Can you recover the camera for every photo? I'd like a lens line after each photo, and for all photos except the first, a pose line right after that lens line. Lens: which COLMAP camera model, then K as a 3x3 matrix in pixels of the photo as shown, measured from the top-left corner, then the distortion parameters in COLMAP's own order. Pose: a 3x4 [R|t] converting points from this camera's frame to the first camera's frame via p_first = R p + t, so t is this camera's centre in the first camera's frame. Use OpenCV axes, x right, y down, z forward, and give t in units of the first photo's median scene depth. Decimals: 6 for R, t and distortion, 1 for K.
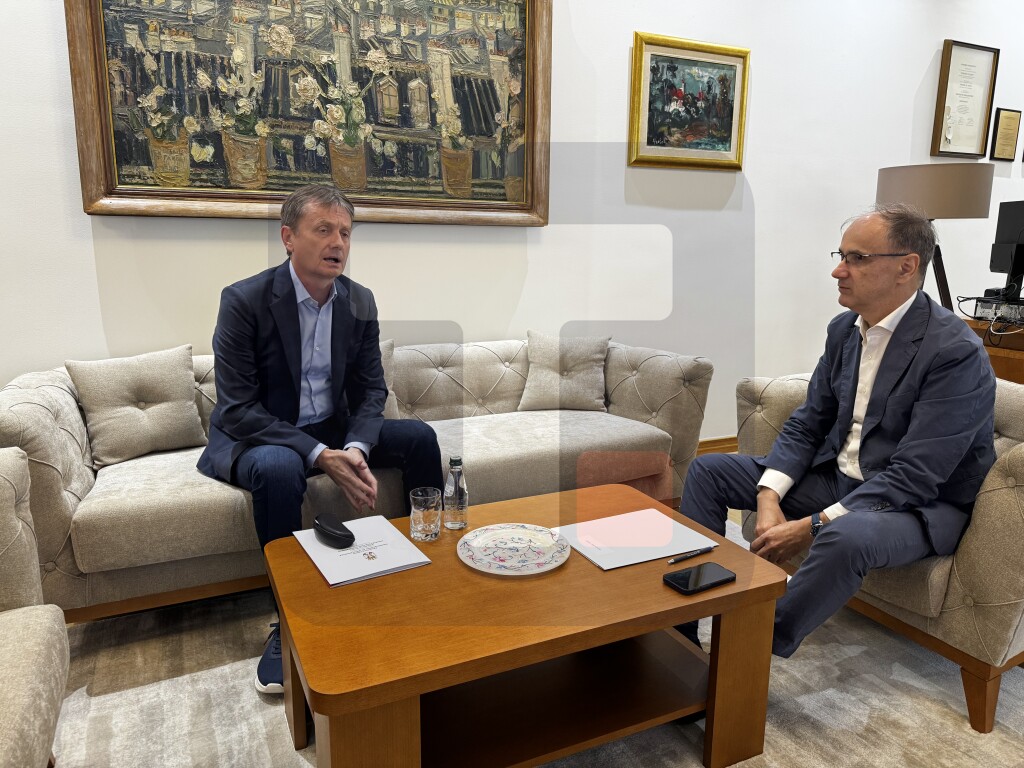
lens RADIAL K [[723.7, 0, 519.8], [0, 723.7, 385.8], [0, 0, 1]] dist [0.030074, -0.041425]
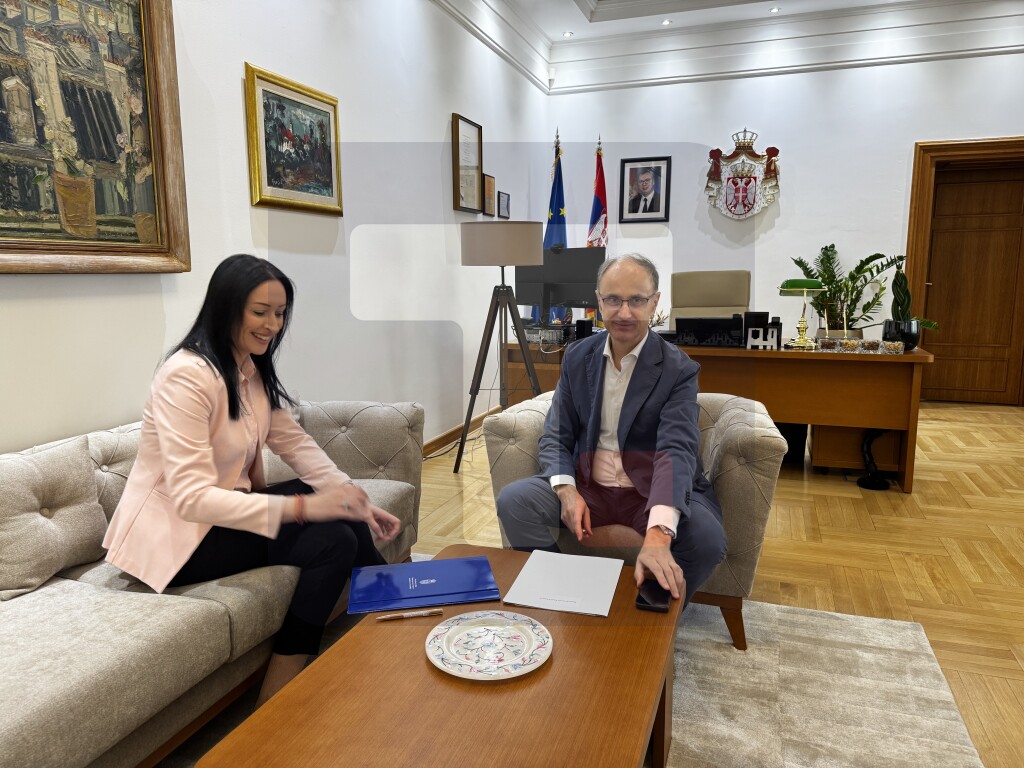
lens RADIAL K [[723.7, 0, 516.4], [0, 723.7, 387.0], [0, 0, 1]] dist [0.030074, -0.041425]
pose [[0.706302, -0.120040, 0.697659, -0.336012], [0.147909, 0.988791, 0.020391, -0.057801], [-0.692286, 0.088788, 0.716140, 0.164148]]
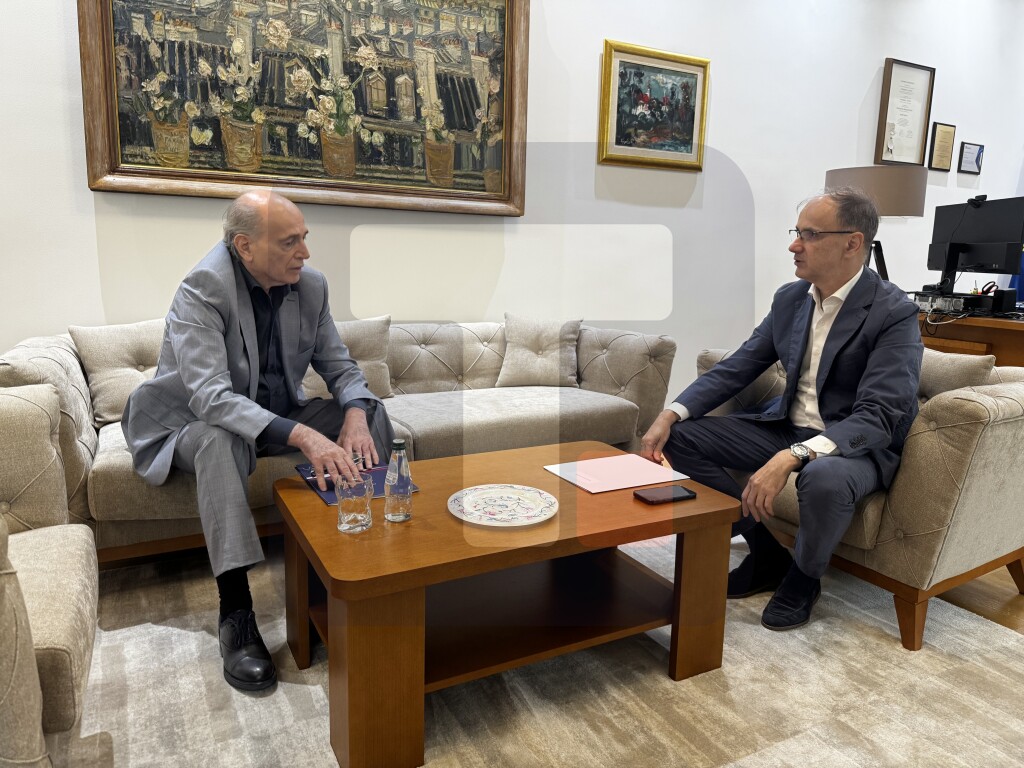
lens RADIAL K [[723.7, 0, 521.7], [0, 723.7, 382.1], [0, 0, 1]] dist [0.030074, -0.041425]
pose [[0.998597, 0.006761, 0.052512, -0.021336], [-0.005516, 0.999701, -0.023816, 0.056372], [-0.052657, 0.023493, 0.998336, -0.070189]]
